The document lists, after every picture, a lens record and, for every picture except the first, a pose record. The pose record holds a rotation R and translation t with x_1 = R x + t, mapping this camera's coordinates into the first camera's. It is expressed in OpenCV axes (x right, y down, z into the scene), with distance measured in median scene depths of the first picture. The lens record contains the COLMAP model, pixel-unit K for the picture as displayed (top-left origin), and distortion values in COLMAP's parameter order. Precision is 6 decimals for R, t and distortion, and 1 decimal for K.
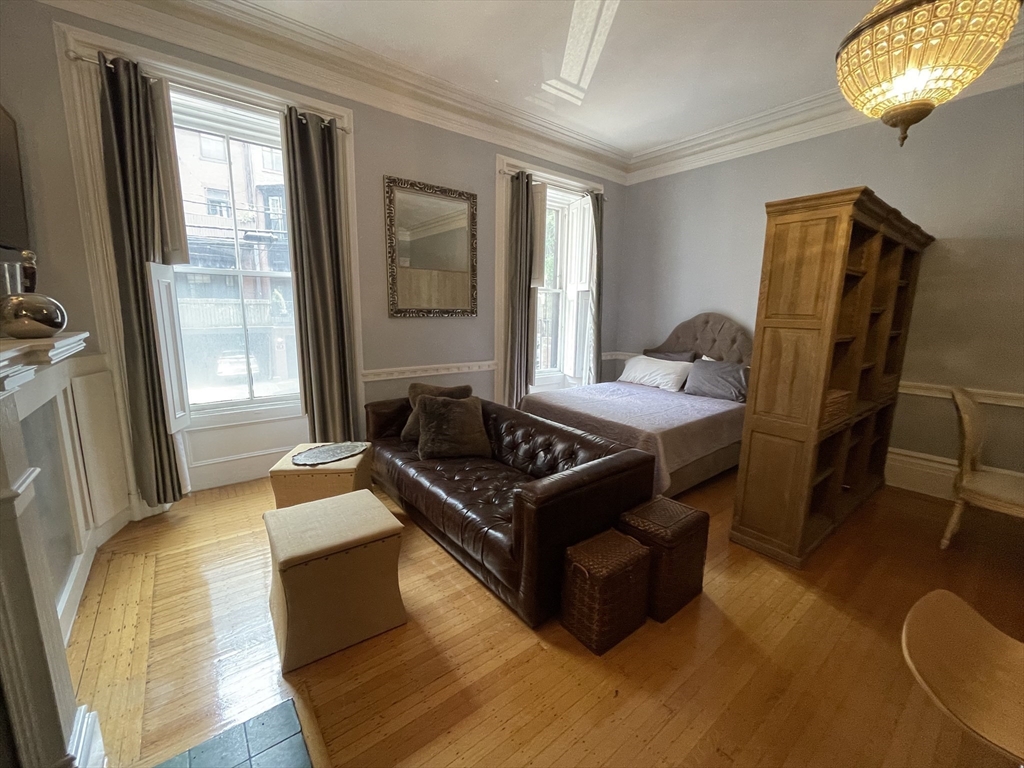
lens RADIAL K [[415.8, 0, 509.6], [0, 415.8, 378.3], [0, 0, 1]] dist [-0.002454, -0.000140]
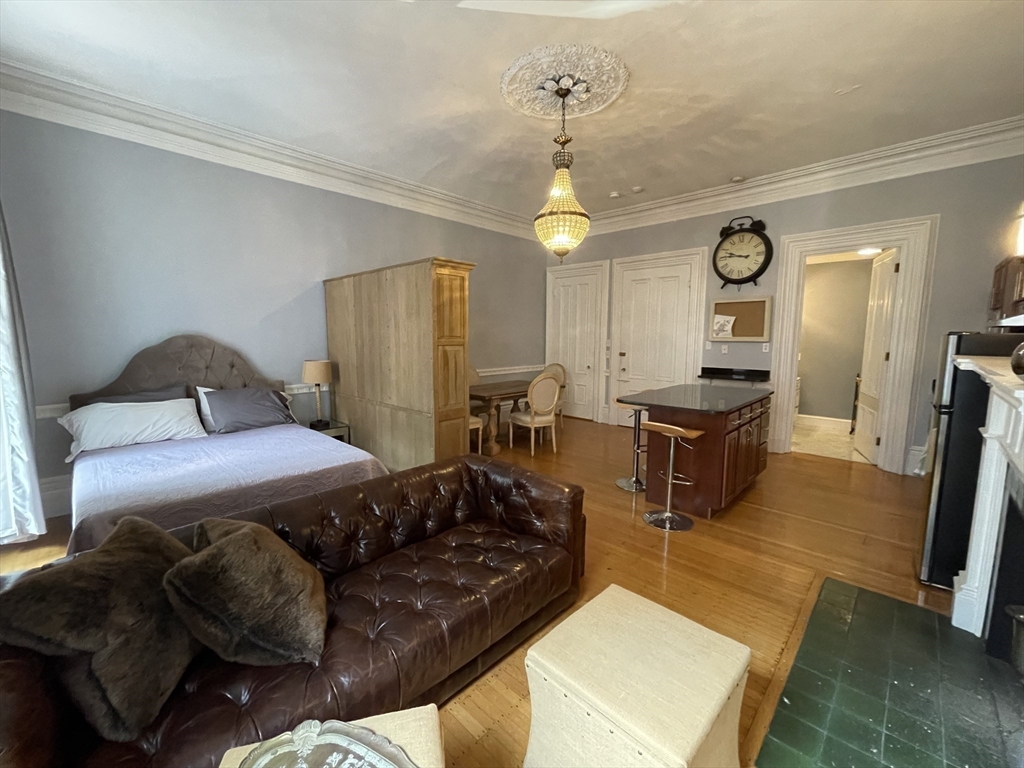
lens RADIAL K [[414.4, 0, 505.7], [0, 414.4, 379.3], [0, 0, 1]] dist [-0.003903, -0.000140]
pose [[-0.128099, -0.124571, 0.983907, -0.570233], [0.157506, 0.976934, 0.144194, -0.127877], [-0.979174, 0.173443, -0.105524, 0.685541]]
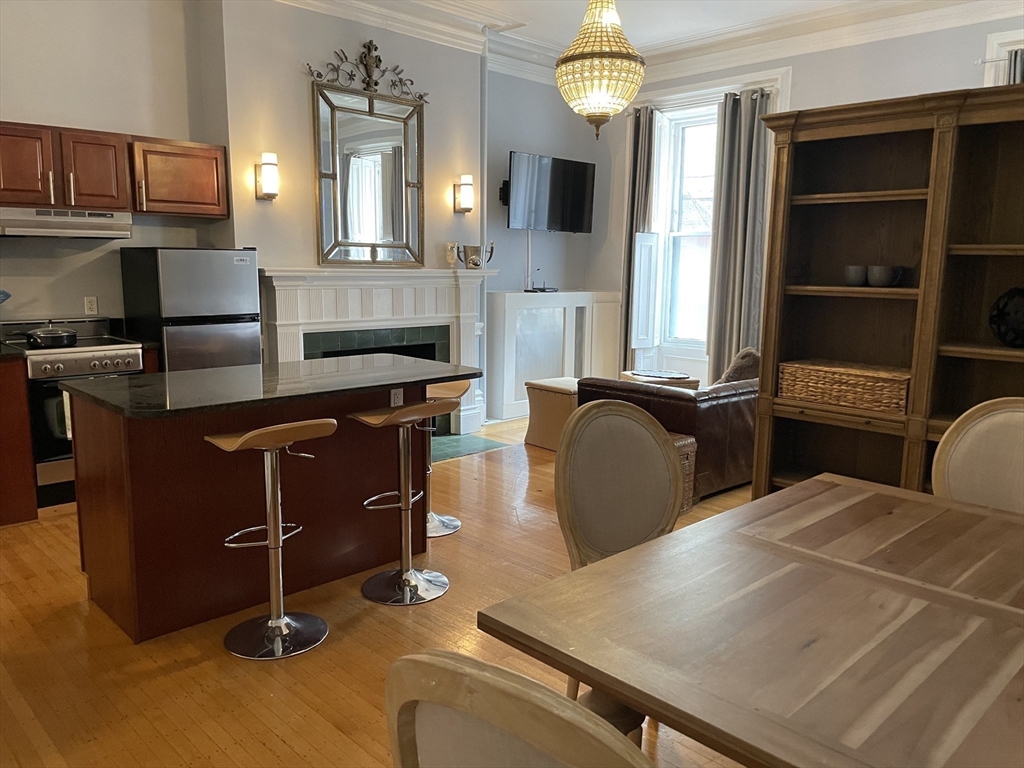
lens RADIAL K [[779.9, 0, 514.2], [0, 779.9, 390.4], [0, 0, 1]] dist [0.077114, -0.101925]
pose [[0.105563, 0.148884, -0.983204, 1.542259], [-0.173849, 0.976264, 0.129168, -0.003414], [0.979098, 0.157294, 0.128941, 0.203530]]
